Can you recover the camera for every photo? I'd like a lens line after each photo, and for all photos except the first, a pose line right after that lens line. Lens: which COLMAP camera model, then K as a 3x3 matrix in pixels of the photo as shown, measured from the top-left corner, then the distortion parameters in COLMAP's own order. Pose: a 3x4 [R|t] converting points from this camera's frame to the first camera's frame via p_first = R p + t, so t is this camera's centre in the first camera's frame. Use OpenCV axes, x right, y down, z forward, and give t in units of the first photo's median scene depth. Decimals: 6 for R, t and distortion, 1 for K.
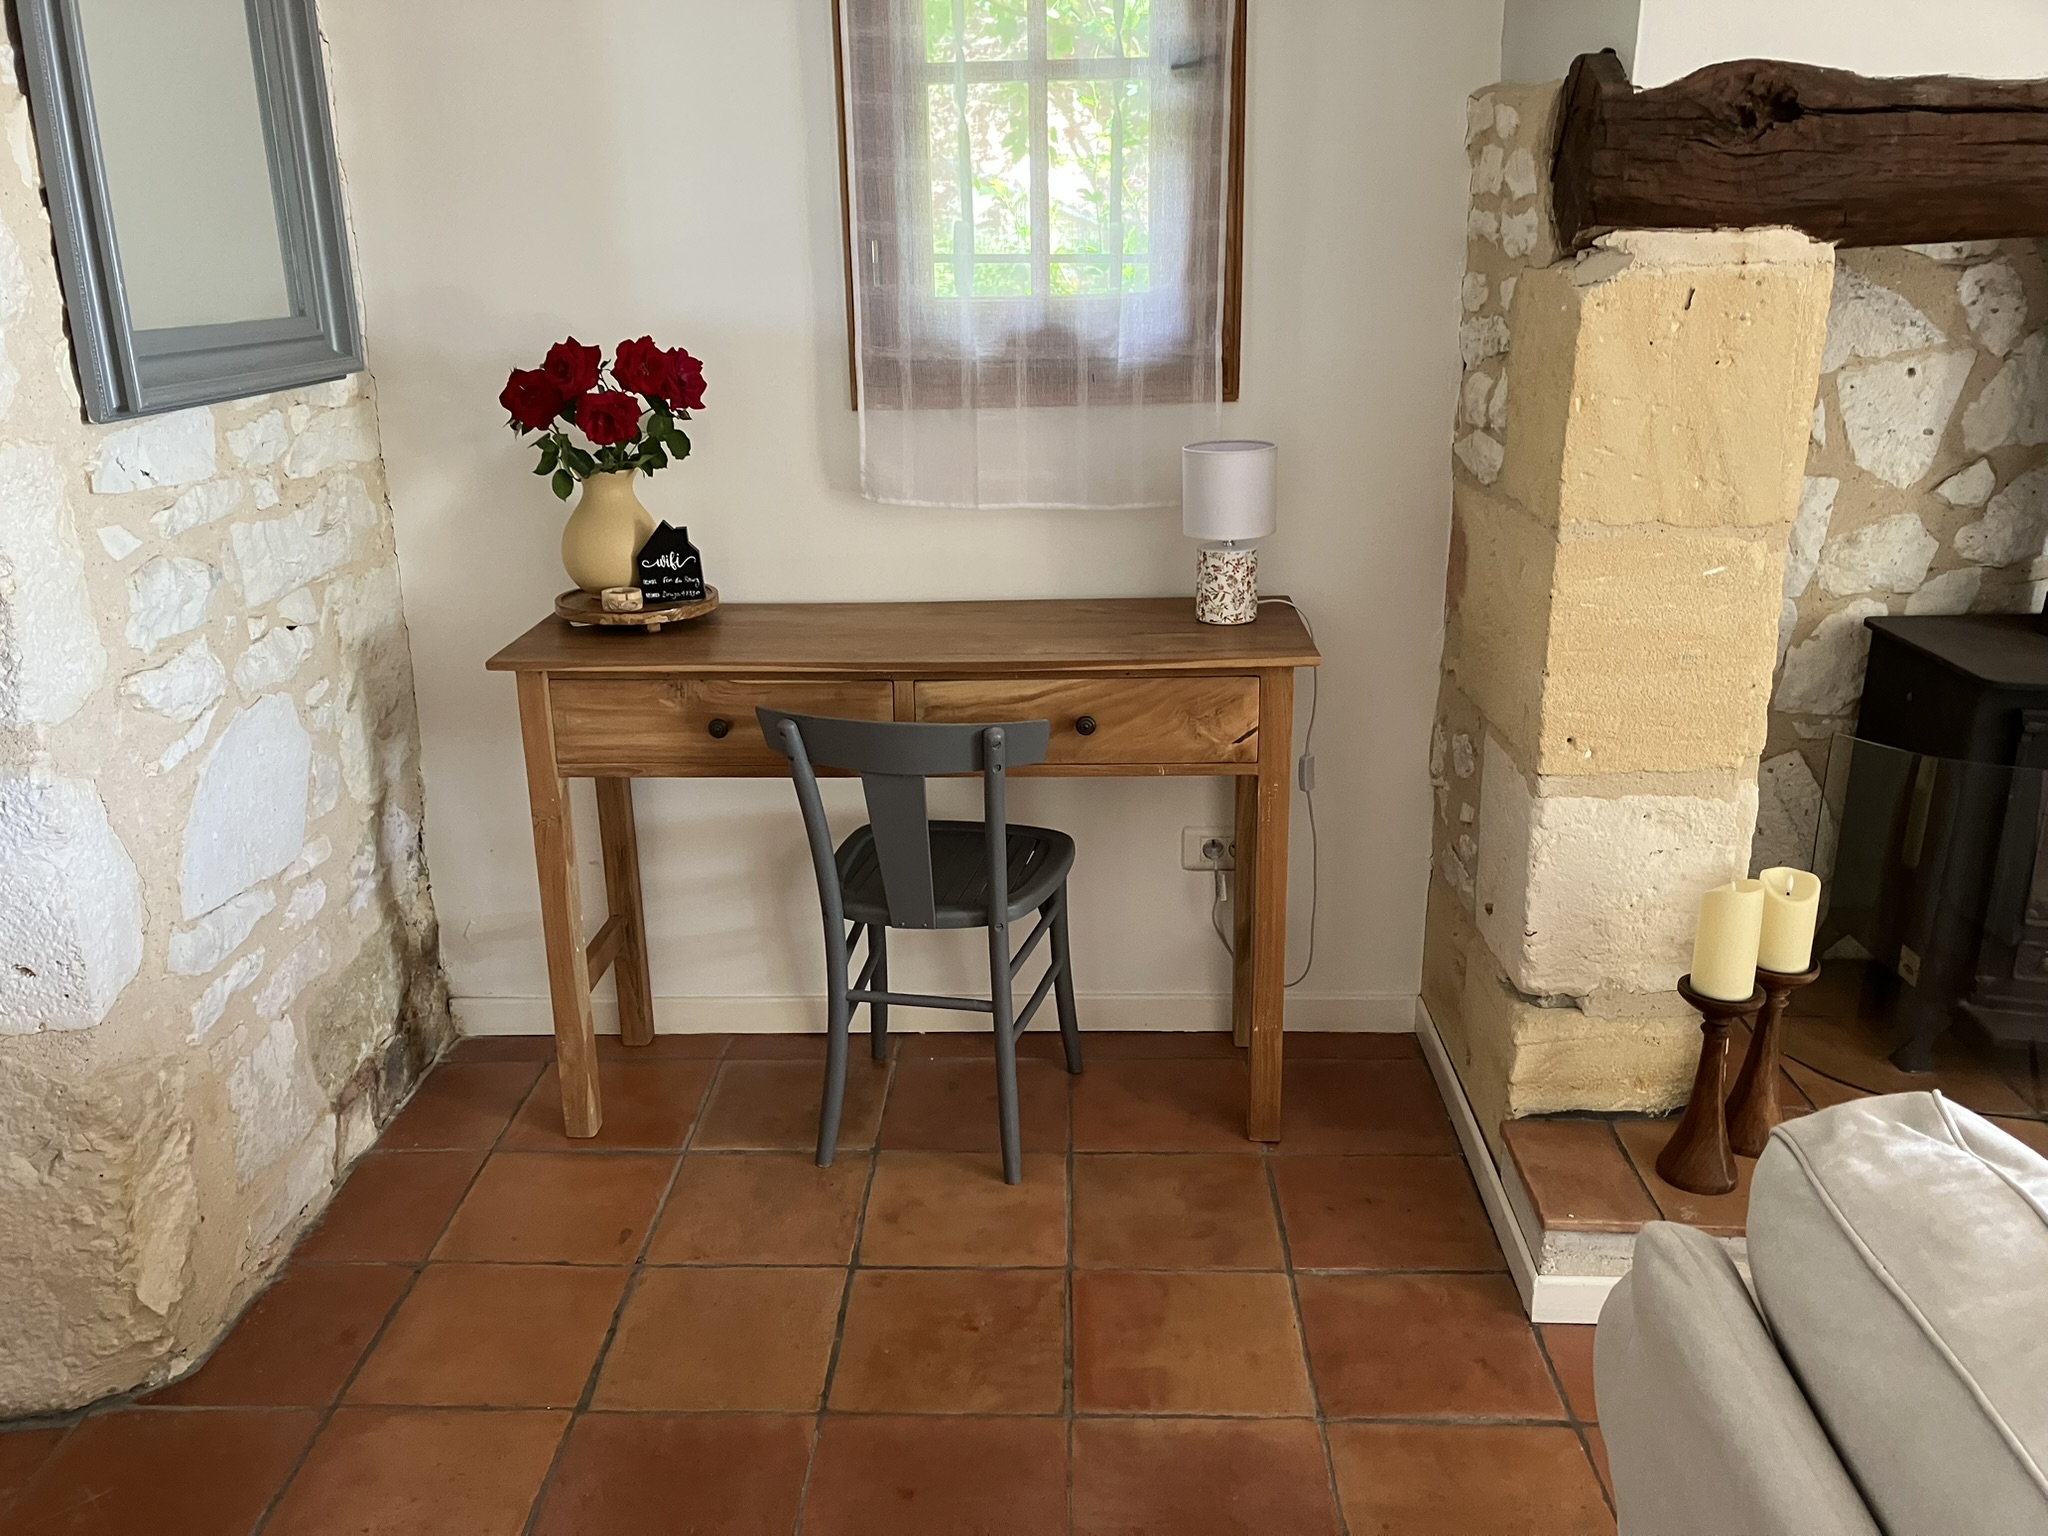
lens RADIAL K [[1654.4, 0, 1024.0], [0, 1654.4, 768.0], [0, 0, 1]] dist [0.019760, -0.003054]
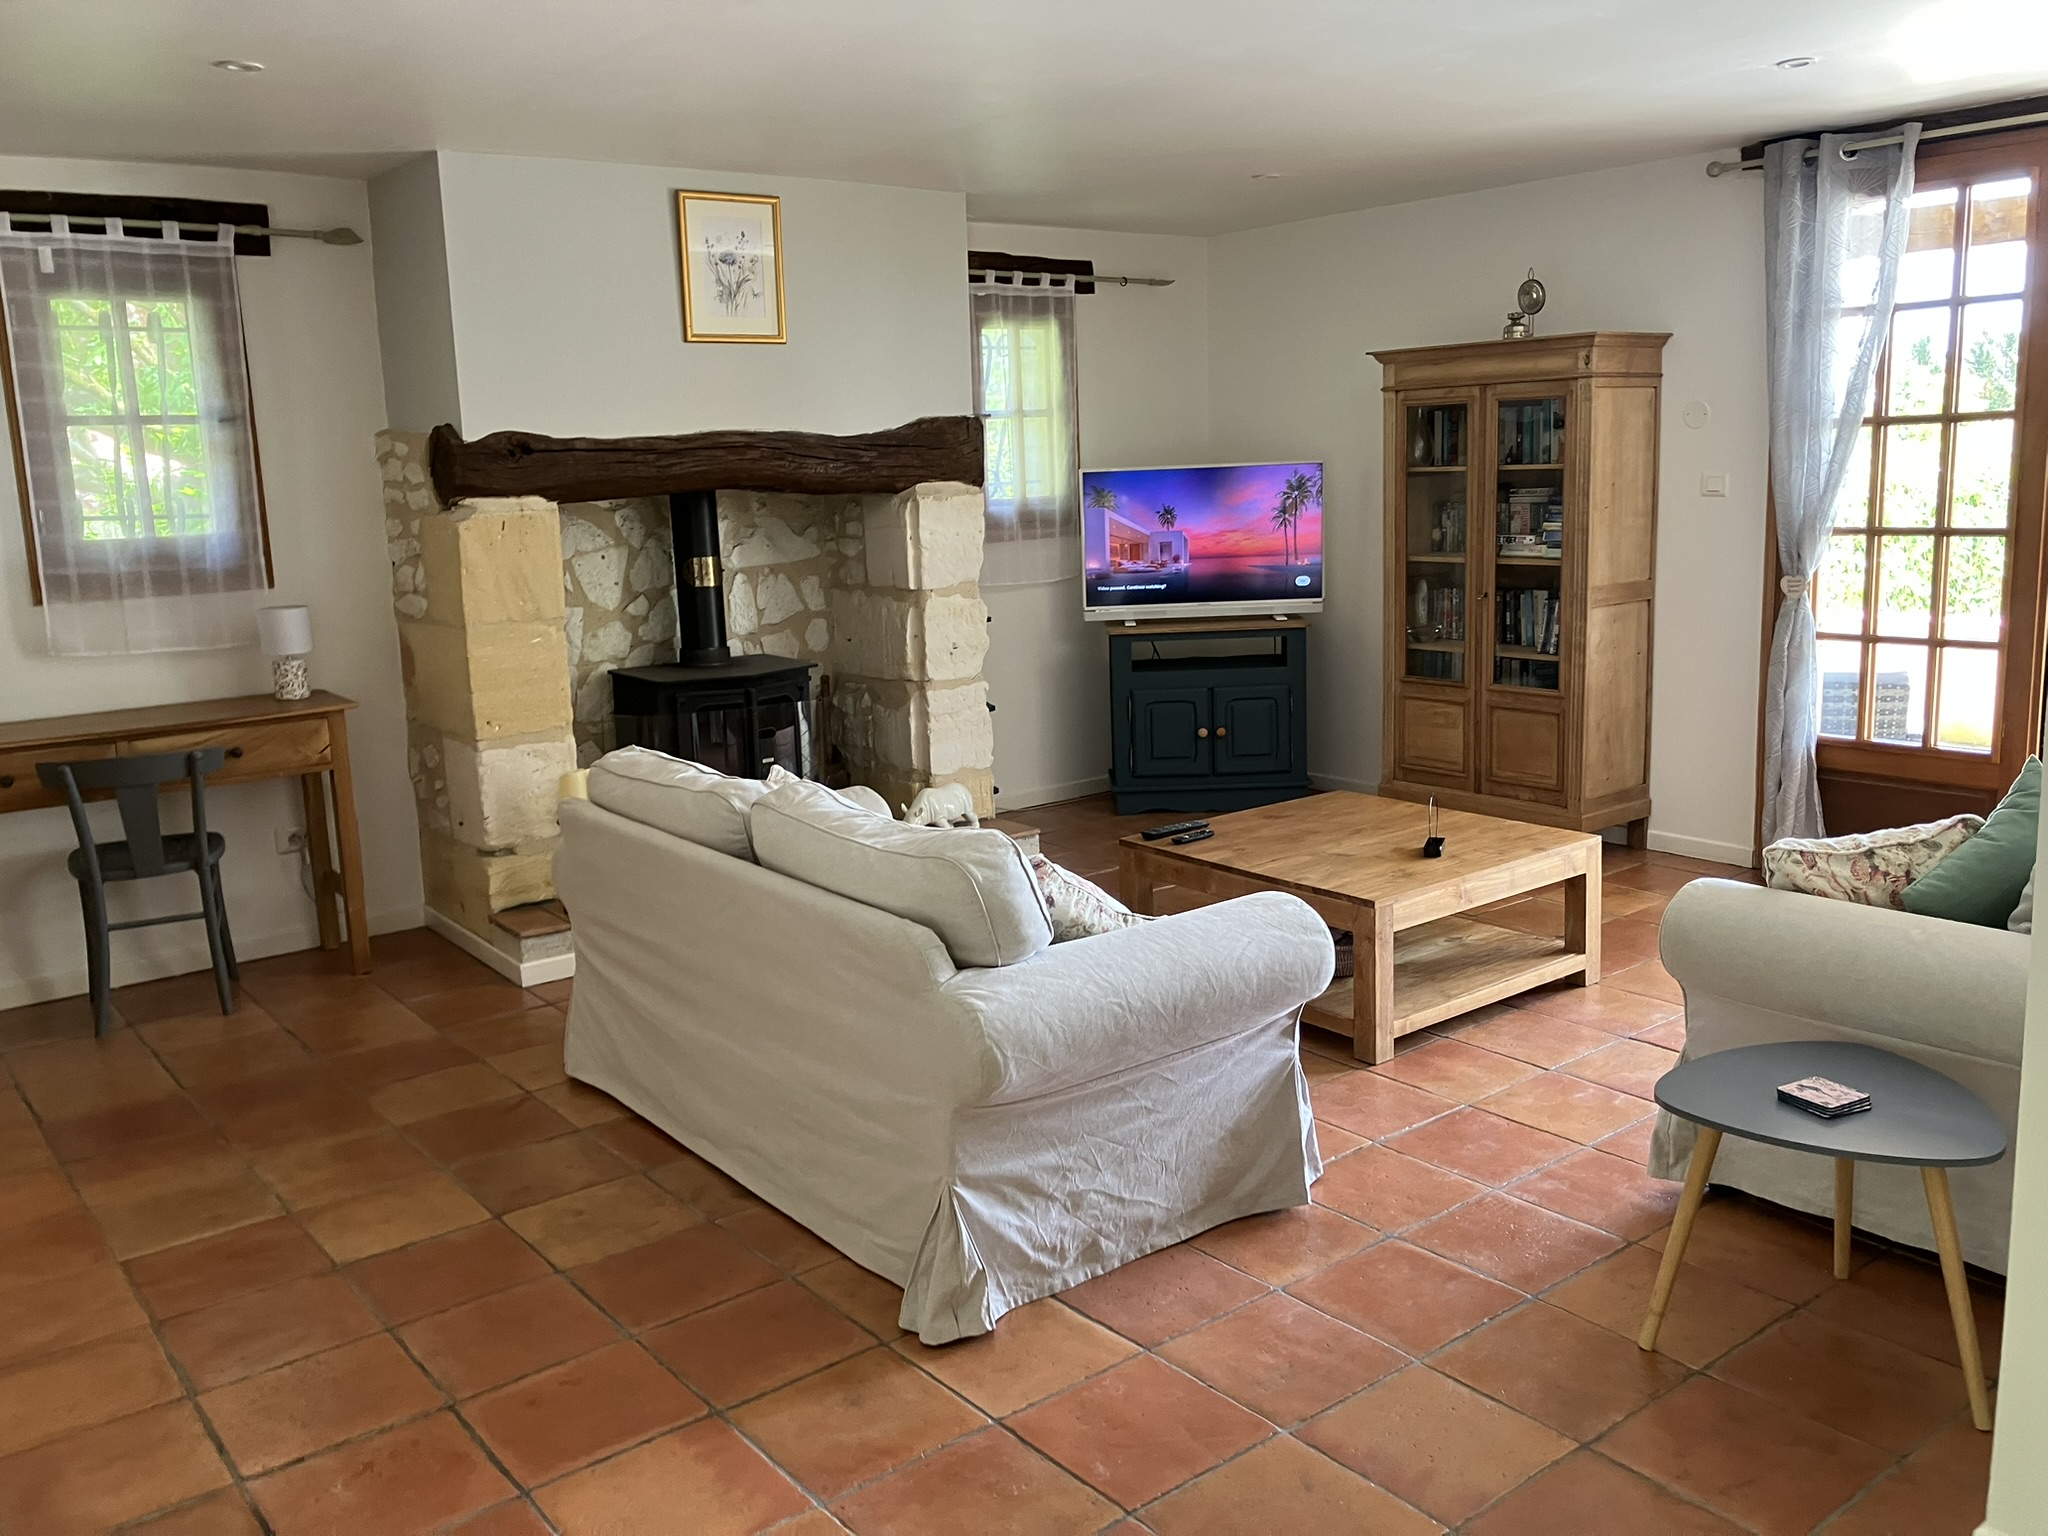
lens RADIAL K [[1654.4, 0, 1024.0], [0, 1654.4, 768.0], [0, 0, 1]] dist [0.019760, -0.003054]
pose [[0.768004, -0.124918, 0.628144, -0.455058], [0.213322, 0.974683, -0.066986, 0.303023], [-0.603873, 0.185443, 0.775208, -0.993114]]
